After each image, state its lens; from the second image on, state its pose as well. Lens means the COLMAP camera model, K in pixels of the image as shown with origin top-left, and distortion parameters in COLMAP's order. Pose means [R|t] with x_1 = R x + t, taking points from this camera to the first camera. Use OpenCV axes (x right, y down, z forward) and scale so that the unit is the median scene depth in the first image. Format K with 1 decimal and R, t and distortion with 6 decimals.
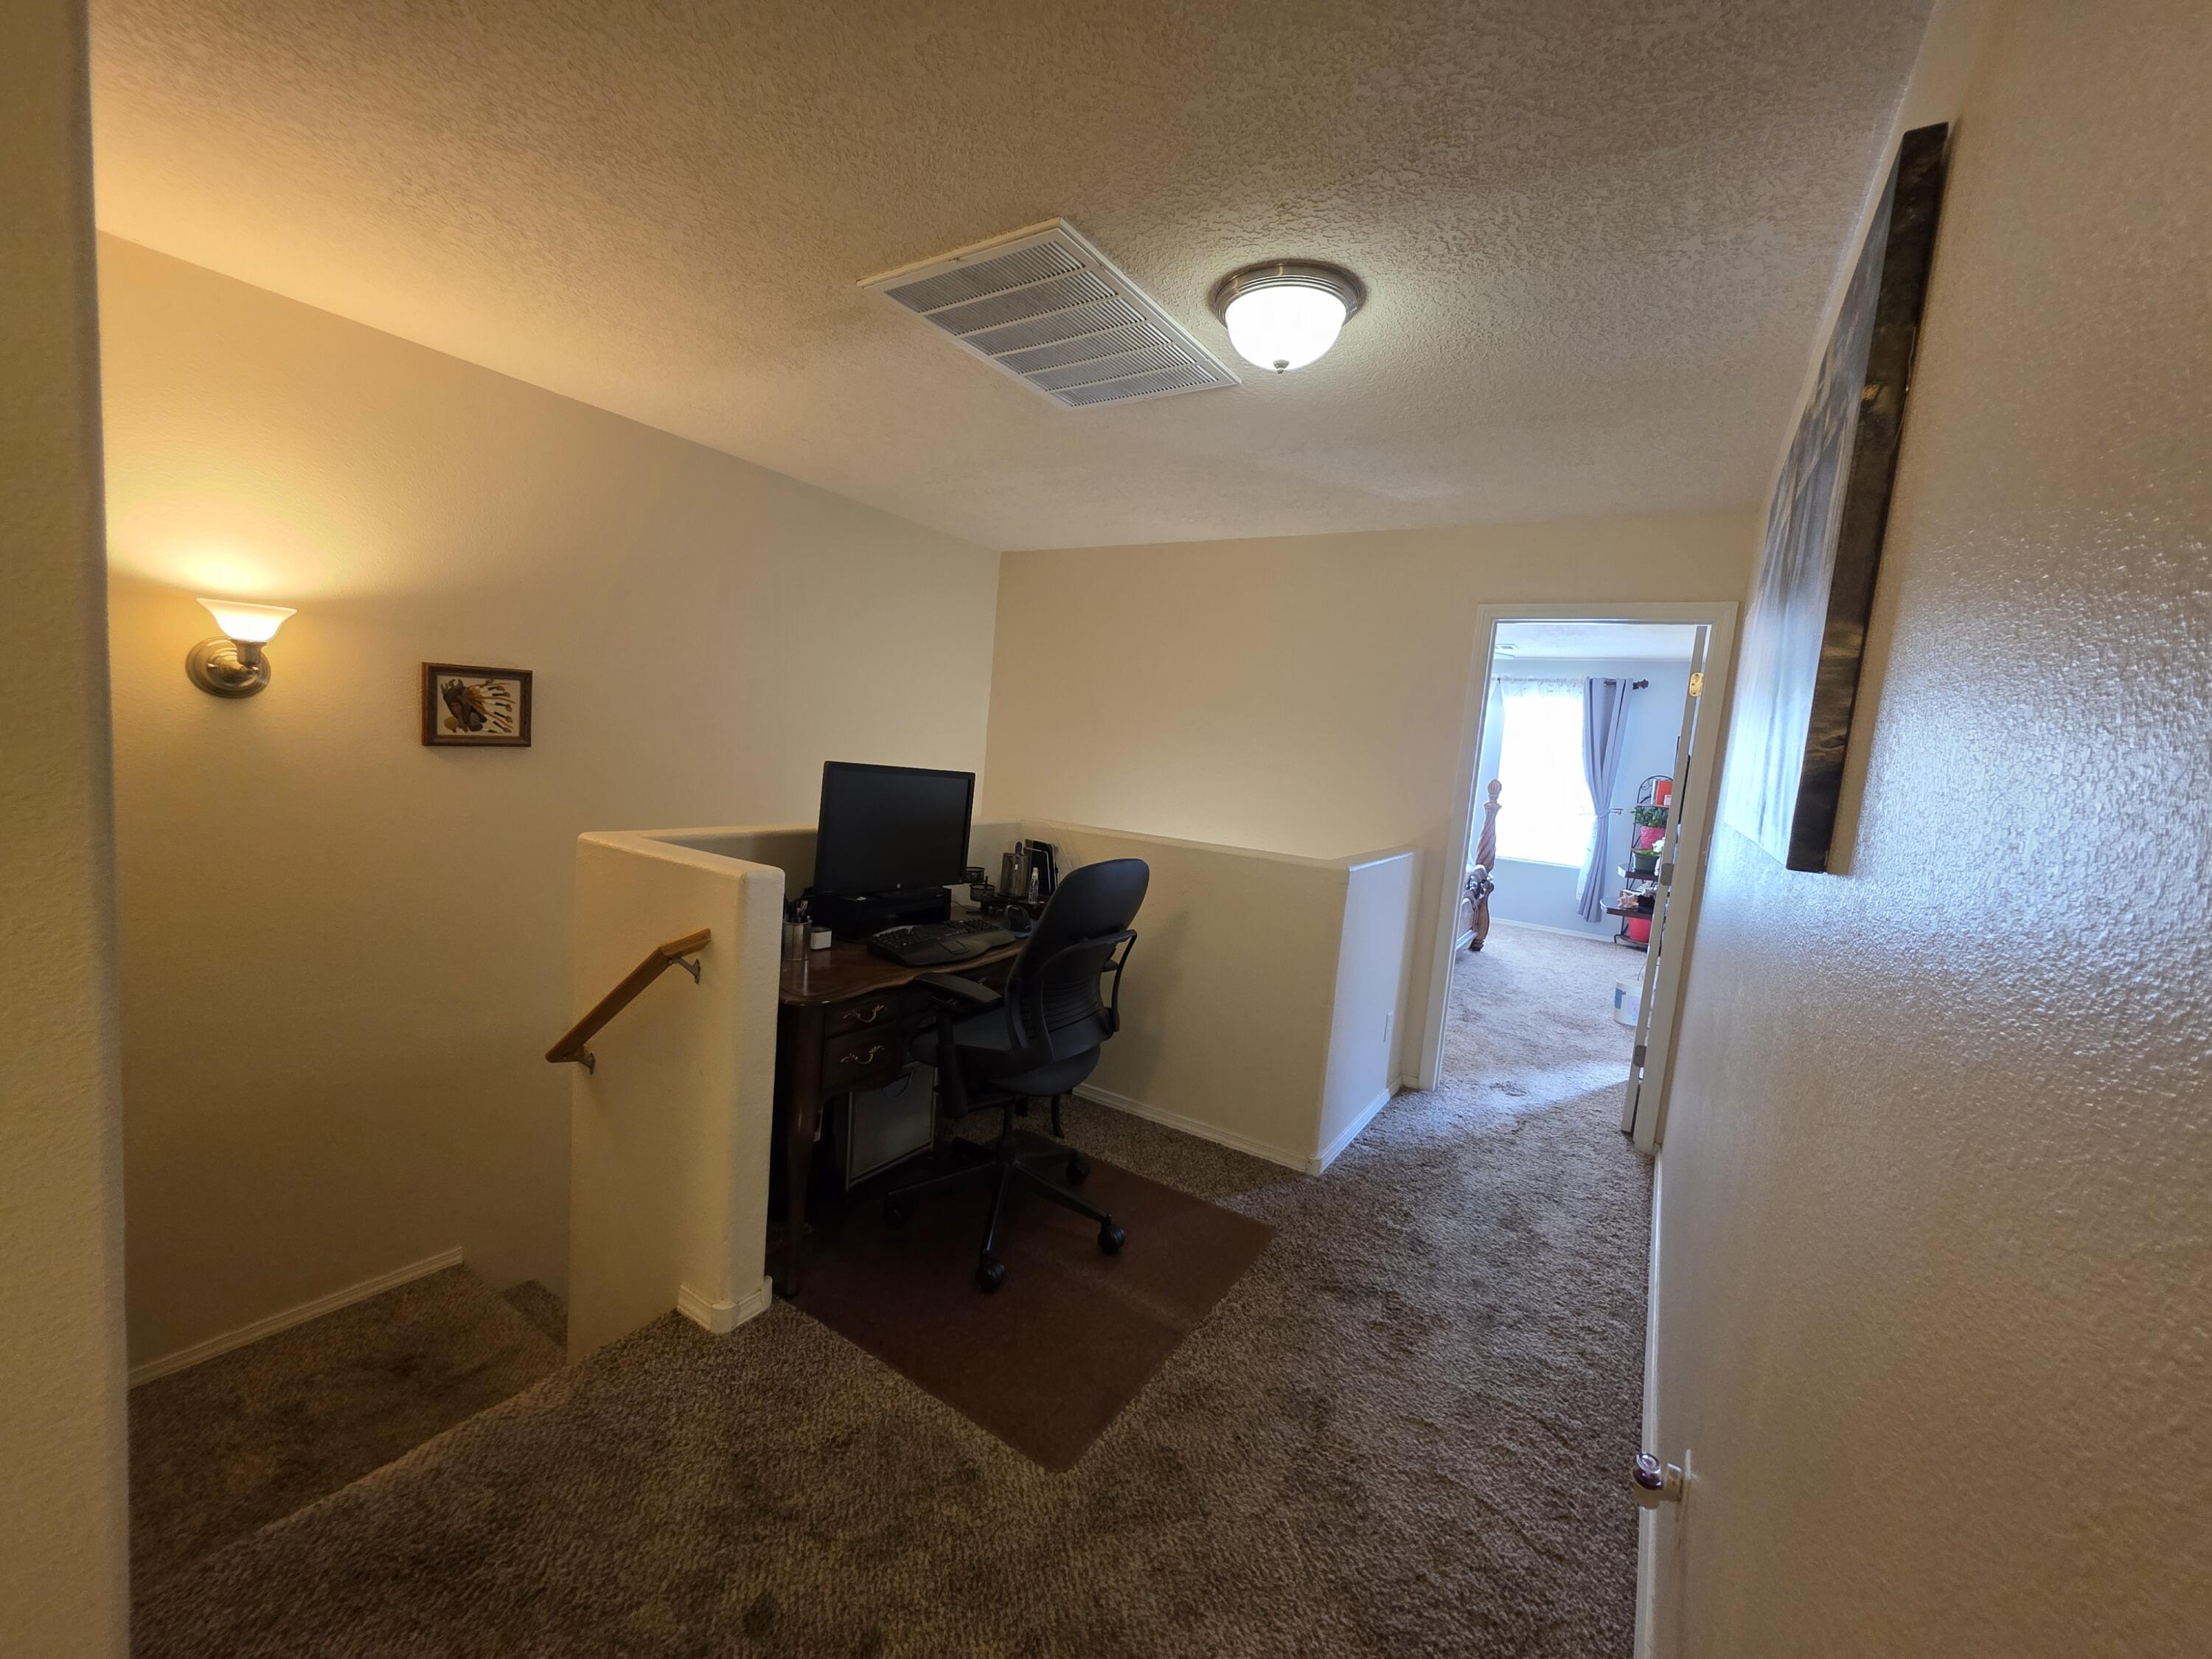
lens RADIAL K [[884.1, 0, 1087.8], [0, 884.1, 827.9], [0, 0, 1]] dist [0.000173, 0.000055]
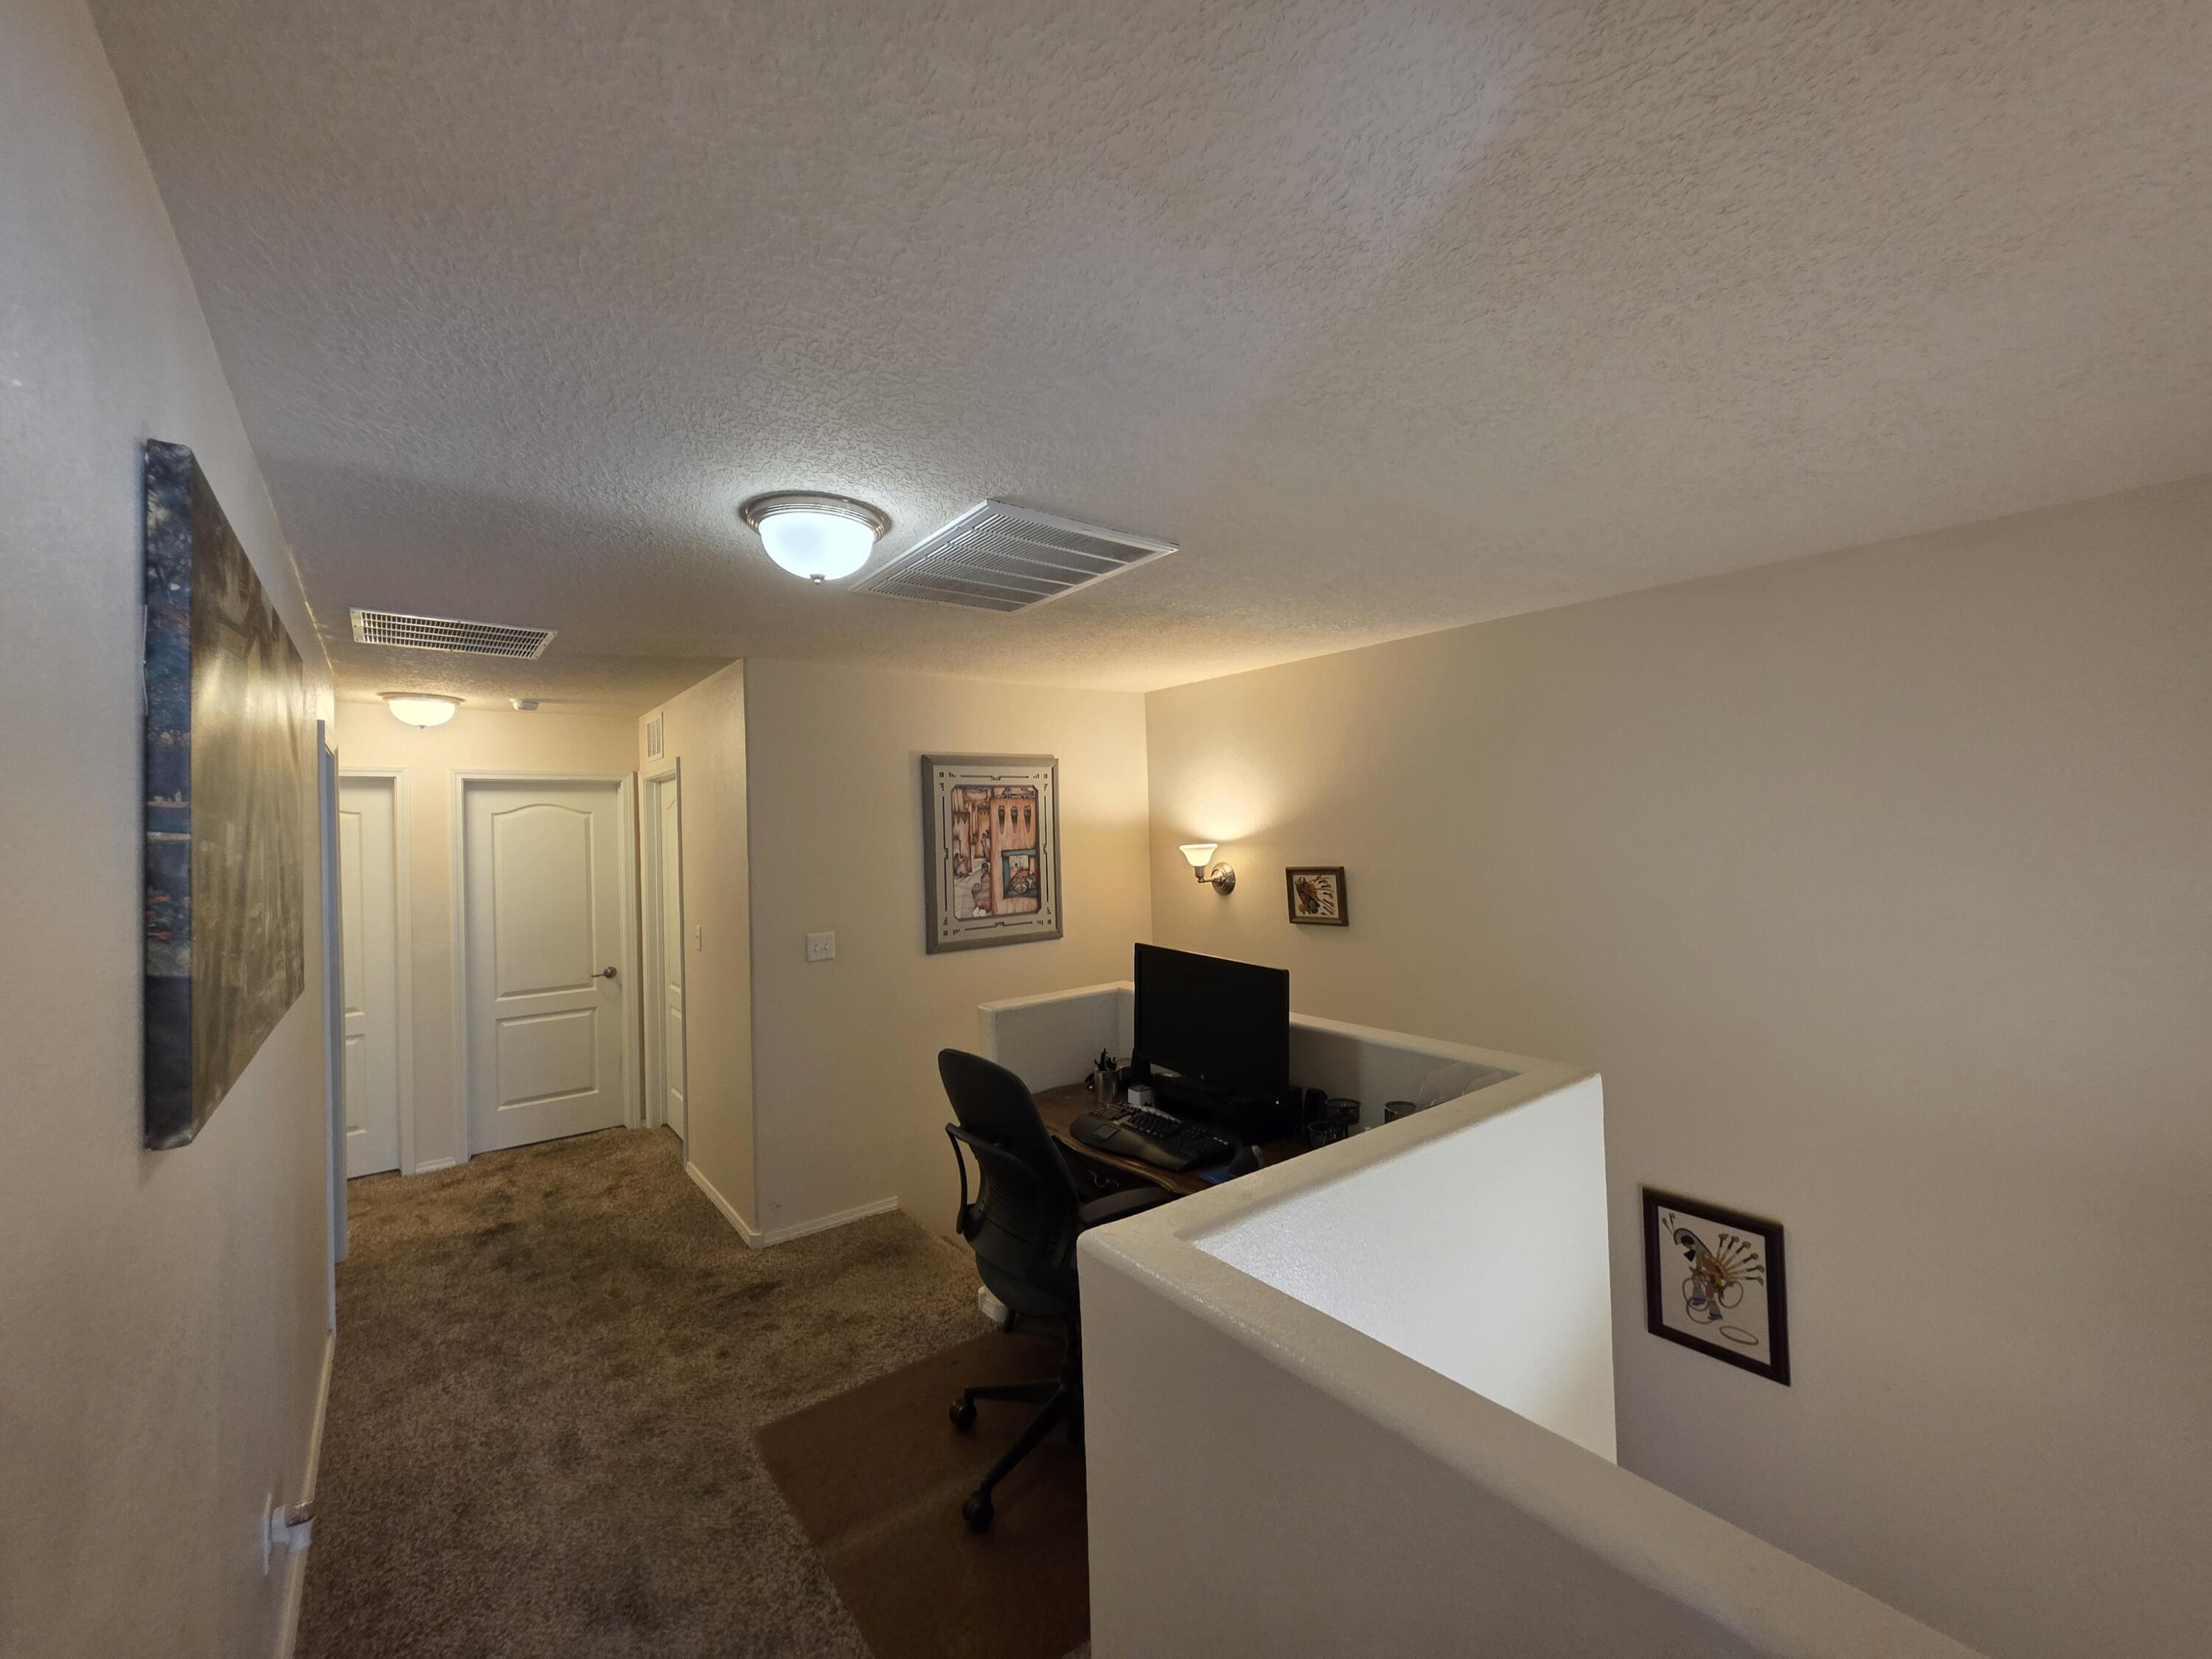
lens RADIAL K [[884.1, 0, 1089.6], [0, 884.1, 819.2], [0, 0, 1]] dist [0.000173, 0.000055]
pose [[-0.326573, -0.088408, -0.941028, 0.746630], [-0.099863, 0.993271, -0.058660, -0.144766], [0.939882, 0.074817, -0.333204, 1.160007]]
